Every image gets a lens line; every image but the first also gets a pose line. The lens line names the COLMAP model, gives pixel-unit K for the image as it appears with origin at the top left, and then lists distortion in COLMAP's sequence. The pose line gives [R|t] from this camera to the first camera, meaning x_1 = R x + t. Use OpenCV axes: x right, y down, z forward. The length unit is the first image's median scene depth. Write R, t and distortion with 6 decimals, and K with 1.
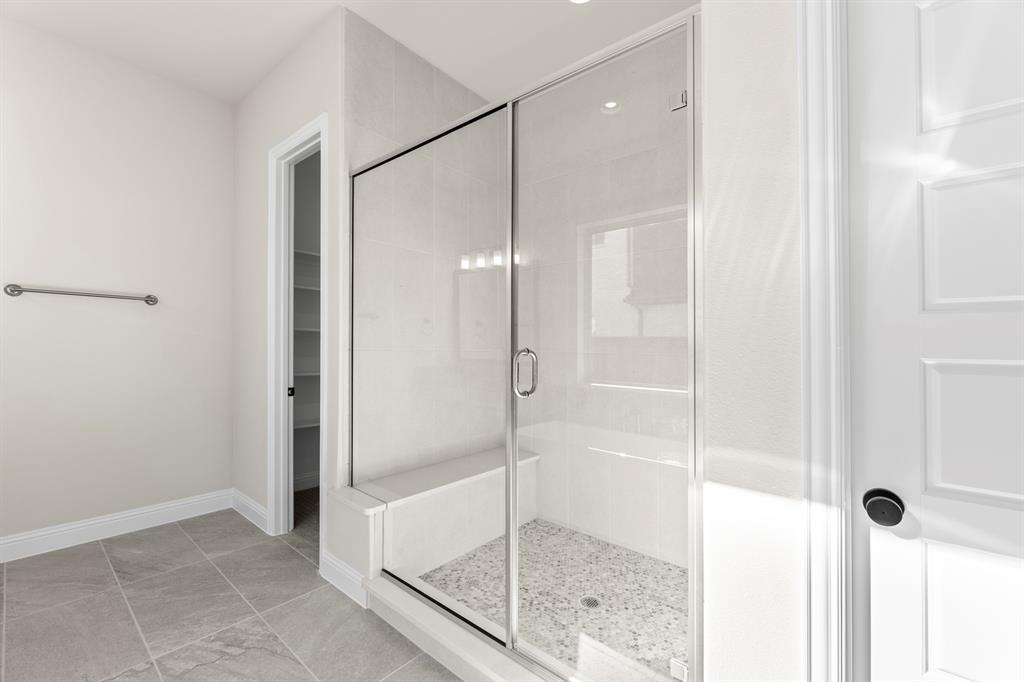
lens RADIAL K [[419.1, 0, 512.4], [0, 419.1, 339.8], [0, 0, 1]] dist [-0.001996, -0.000050]
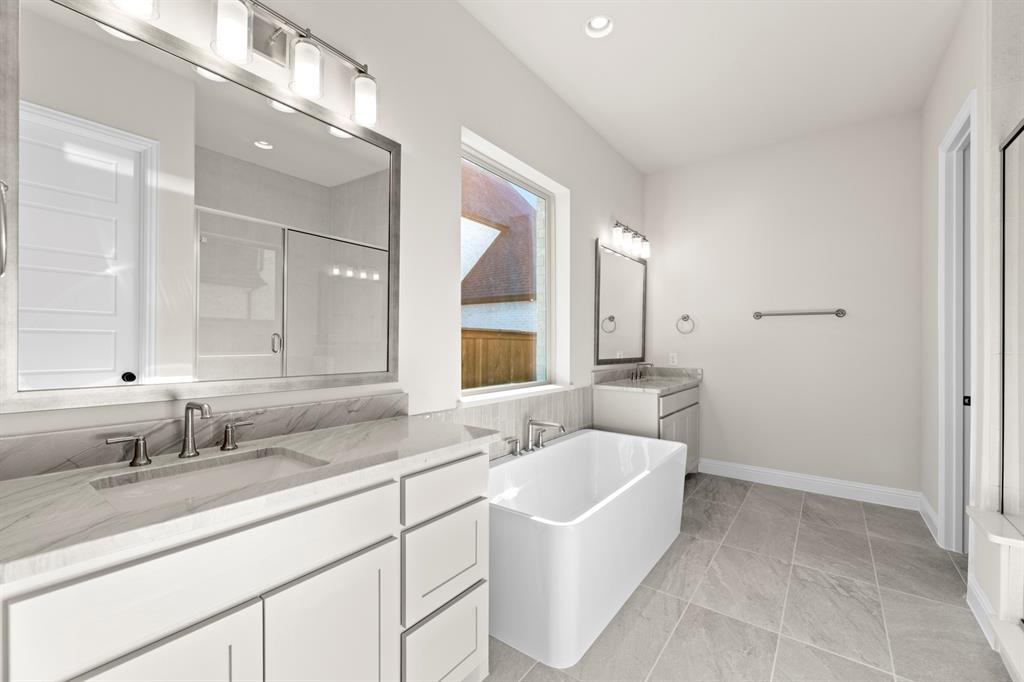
lens RADIAL K [[419.1, 0, 512.0], [0, 419.1, 345.9], [0, 0, 1]] dist [-0.001996, -0.000050]
pose [[0.051697, -0.012216, -0.998588, 0.417842], [0.008856, 0.999891, -0.011774, 0.009791], [0.998624, -0.008235, 0.051799, -0.037042]]
